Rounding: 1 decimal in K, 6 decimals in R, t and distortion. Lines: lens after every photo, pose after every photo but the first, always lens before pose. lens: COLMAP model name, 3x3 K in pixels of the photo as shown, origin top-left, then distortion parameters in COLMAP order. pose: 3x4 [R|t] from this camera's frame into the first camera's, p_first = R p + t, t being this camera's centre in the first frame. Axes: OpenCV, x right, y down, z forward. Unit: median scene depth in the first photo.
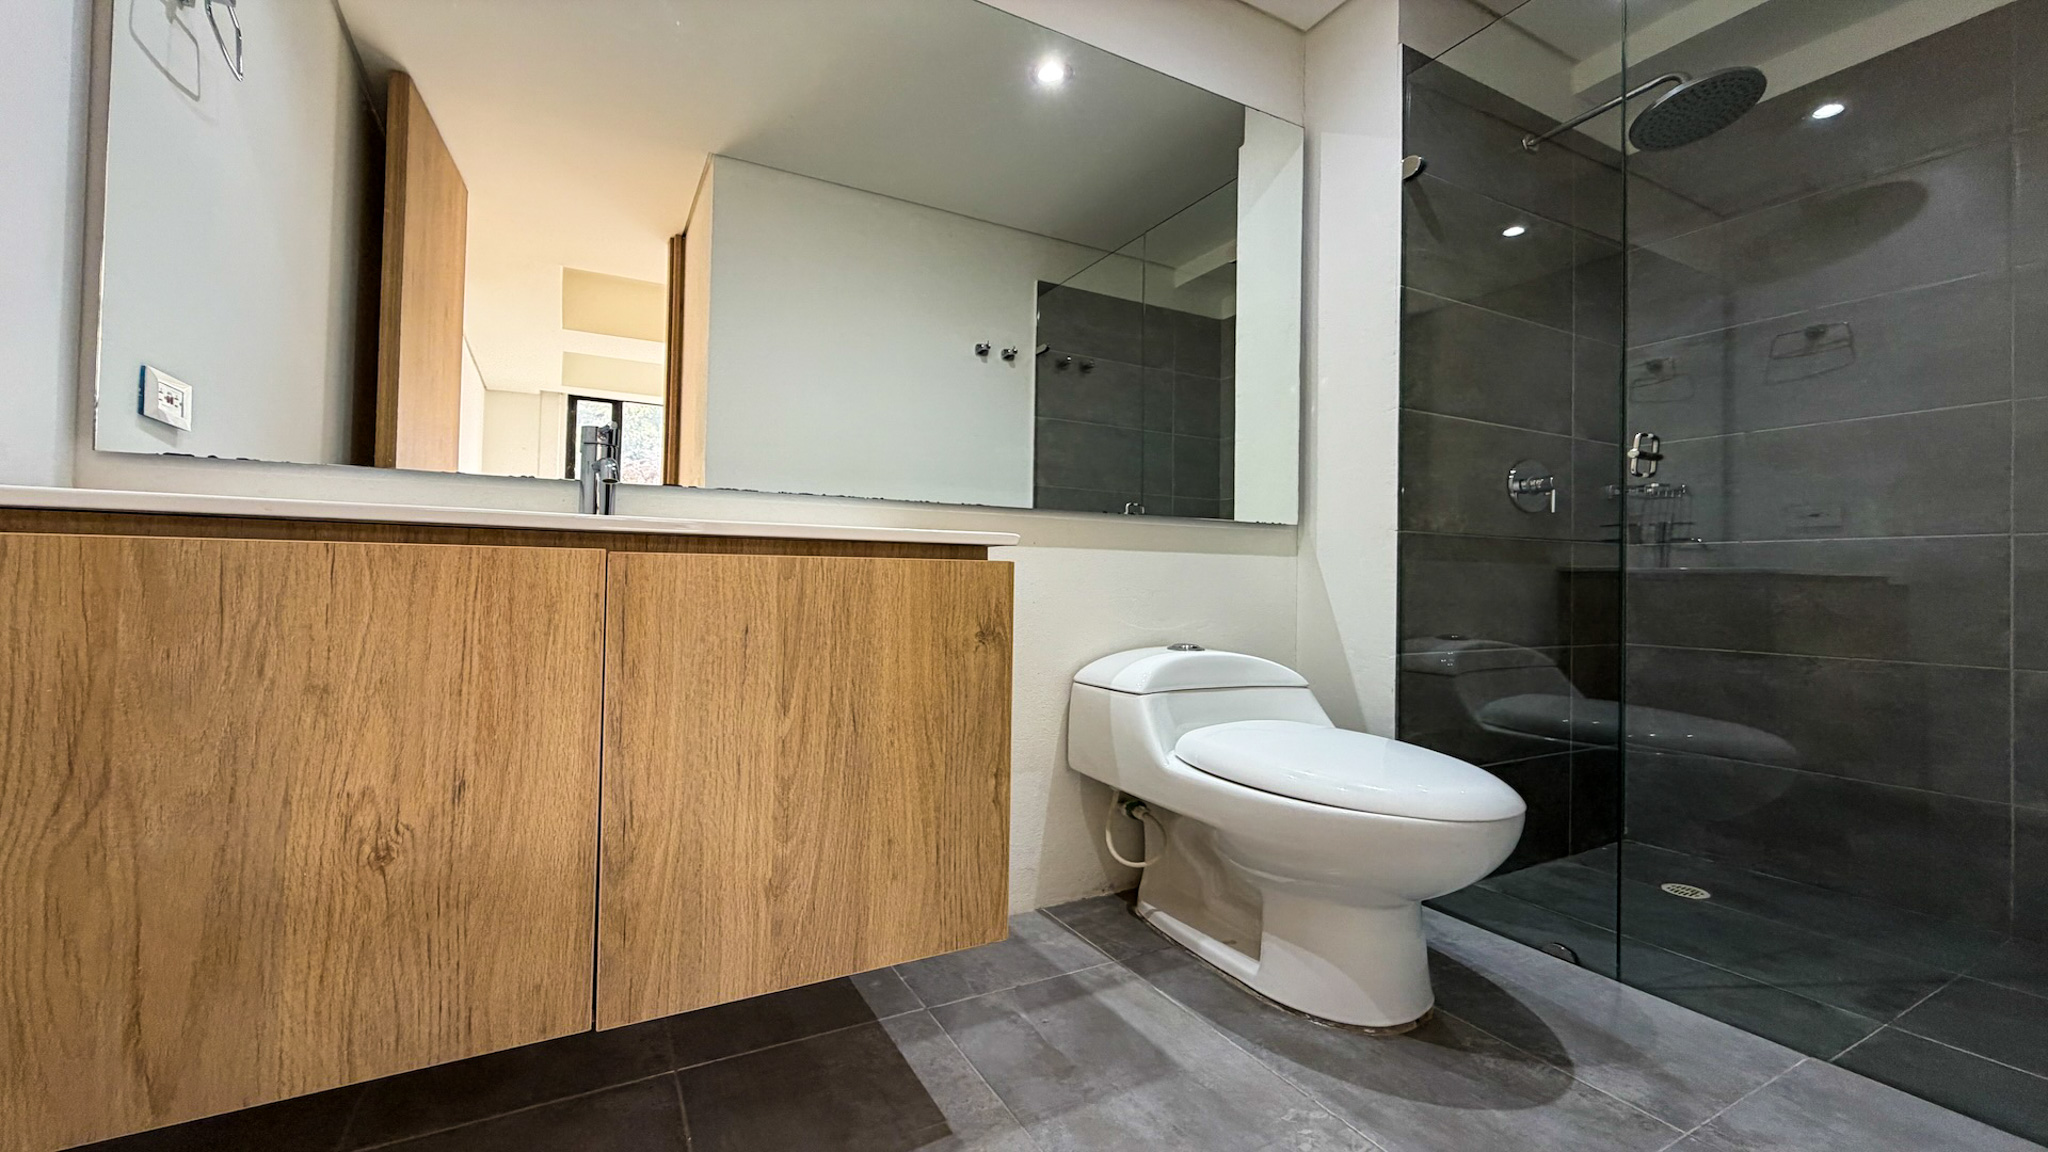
lens RADIAL K [[847.5, 0, 1034.4], [0, 847.5, 567.4], [0, 0, 1]] dist [0.004129, -0.000310]
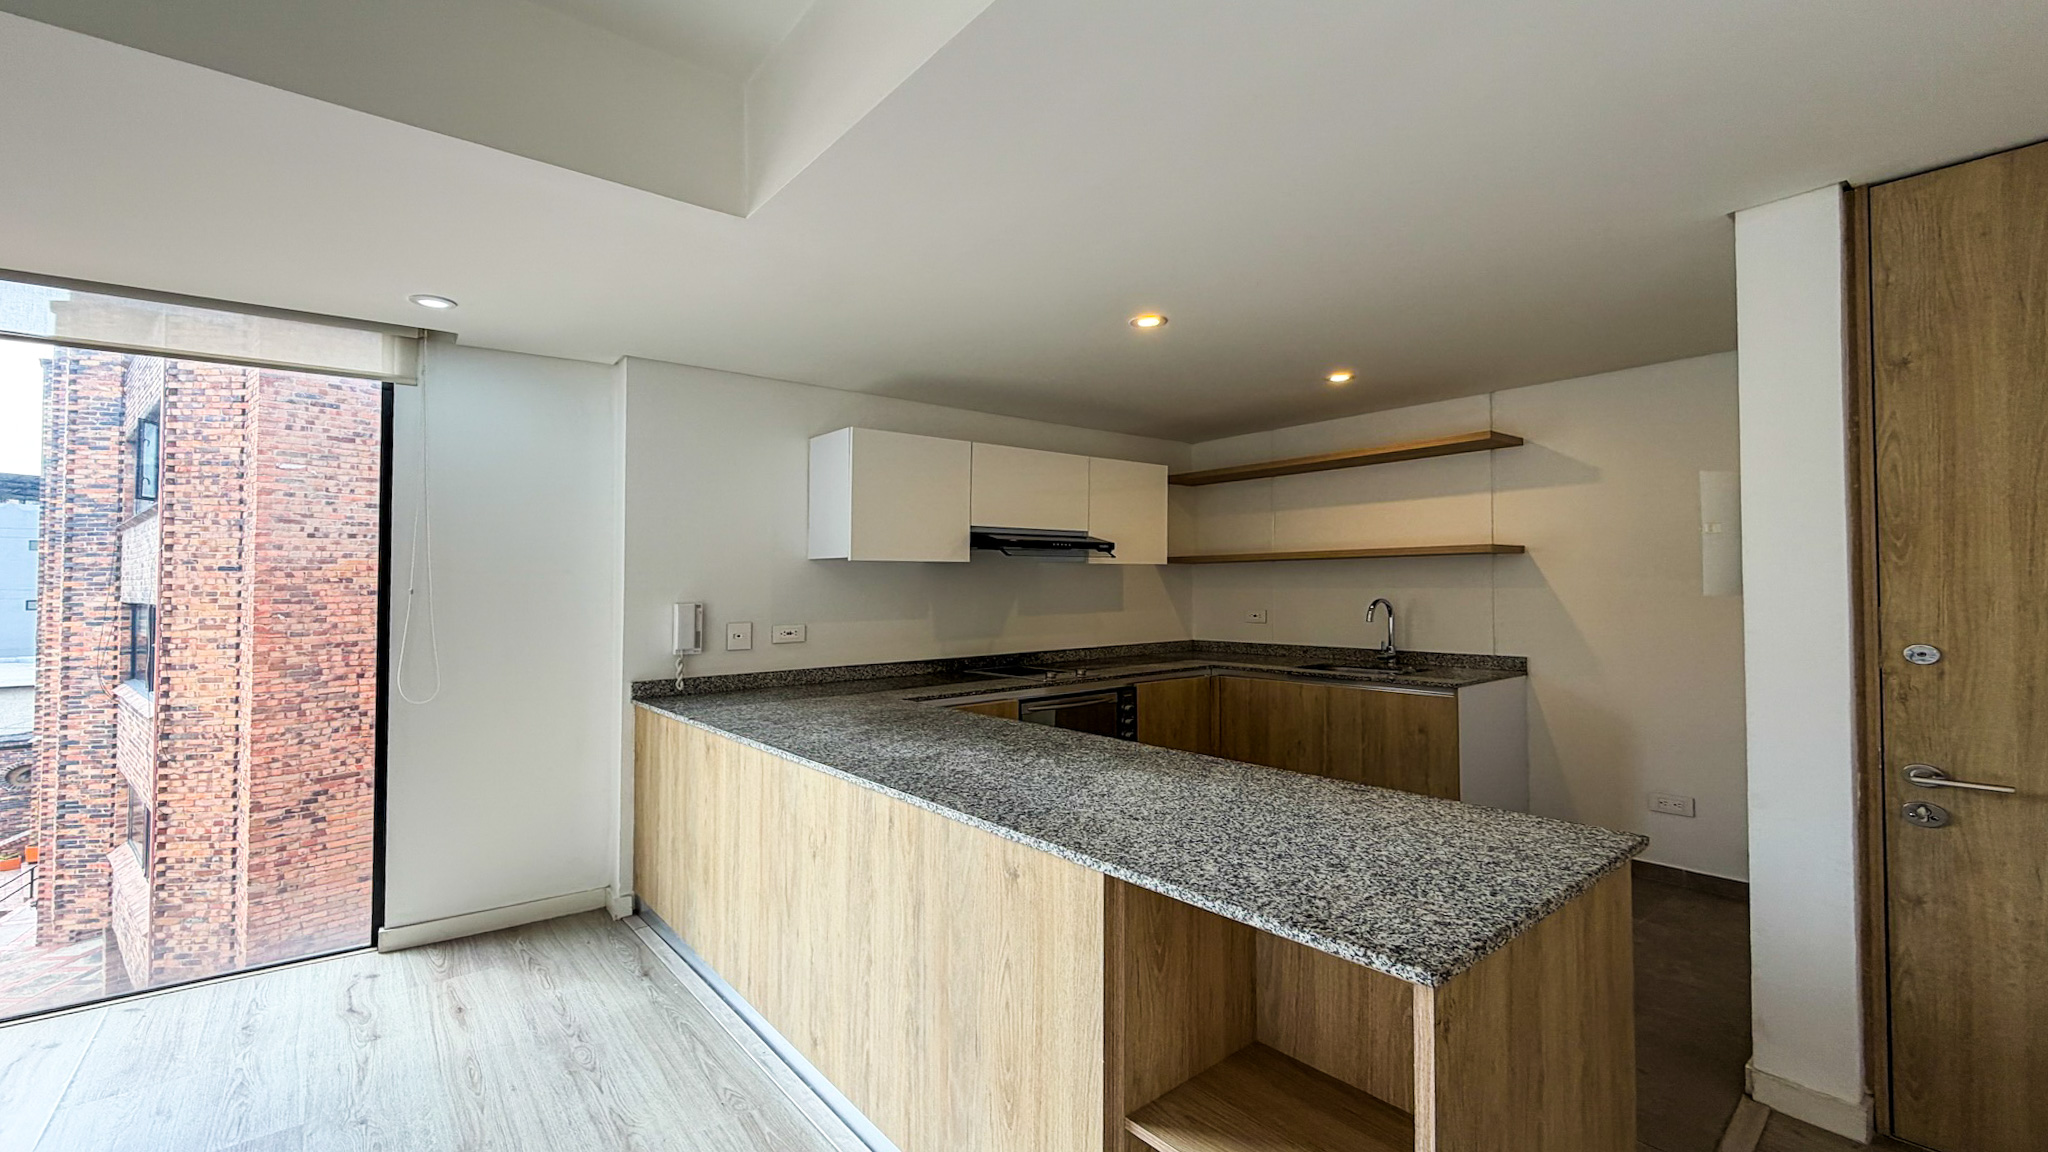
lens RADIAL K [[847.5, 0, 1024.7], [0, 847.5, 567.0], [0, 0, 1]] dist [0.004129, -0.000310]
pose [[0.179101, -0.044915, -0.982805, 1.081886], [0.031644, 0.998703, -0.039875, -0.006985], [0.983322, -0.023958, 0.180290, -1.730914]]
